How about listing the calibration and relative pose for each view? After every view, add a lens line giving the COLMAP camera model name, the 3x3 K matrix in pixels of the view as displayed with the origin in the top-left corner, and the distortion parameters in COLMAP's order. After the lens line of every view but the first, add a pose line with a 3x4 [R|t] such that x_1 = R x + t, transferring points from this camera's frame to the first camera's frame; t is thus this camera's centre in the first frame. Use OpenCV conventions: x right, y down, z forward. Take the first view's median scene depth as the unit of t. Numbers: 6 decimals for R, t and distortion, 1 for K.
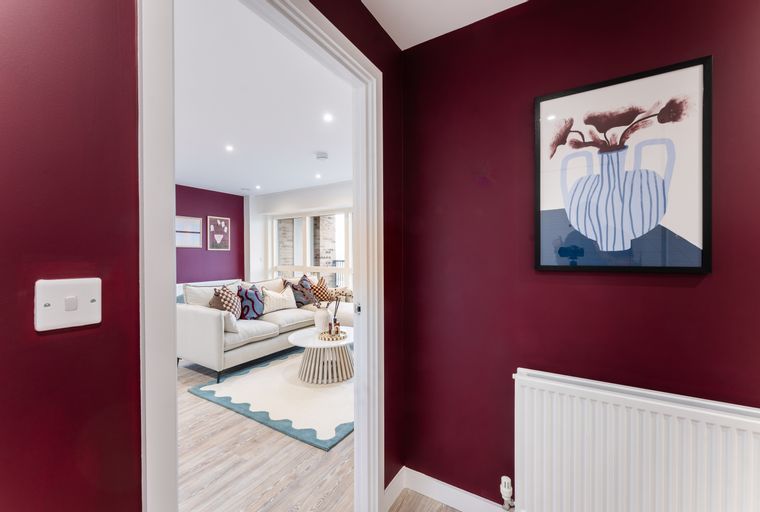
lens RADIAL K [[315.2, 0, 381.6], [0, 315.2, 254.5], [0, 0, 1]] dist [-0.006211, -0.002286]
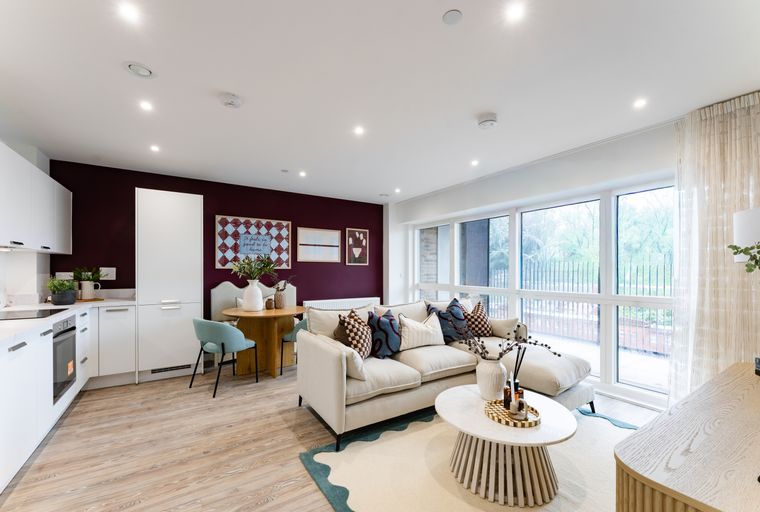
lens RADIAL K [[315.2, 0, 374.1], [0, 315.2, 276.5], [0, 0, 1]] dist [-0.006211, -0.002286]
pose [[0.896305, 0.014589, -0.443199, -0.090913], [-0.006562, 0.999786, 0.019641, 0.001151], [0.443390, -0.014696, 0.896208, 0.267760]]
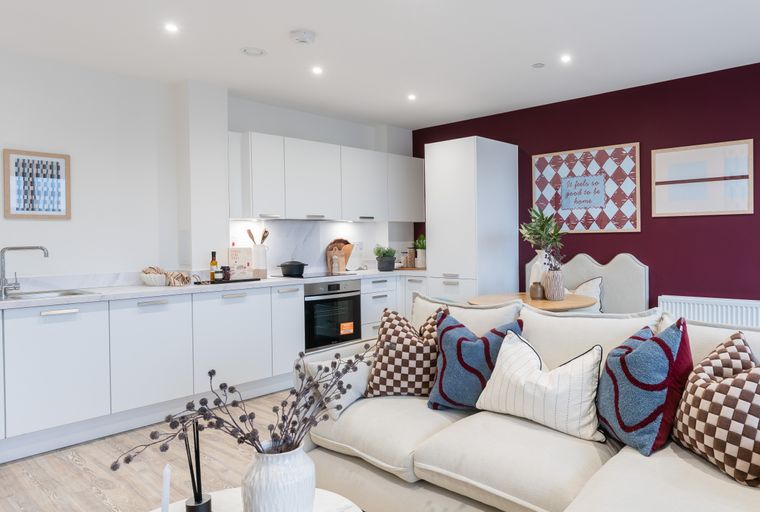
lens RADIAL K [[525.5, 0, 469.3], [0, 525.5, 244.8], [0, 0, 1]] dist [-0.014374, 0.007255]
pose [[-0.122387, 0.016897, -0.992339, 0.150974], [0.011848, 0.999809, 0.015563, 0.003889], [0.992412, -0.009853, -0.122564, 0.891272]]
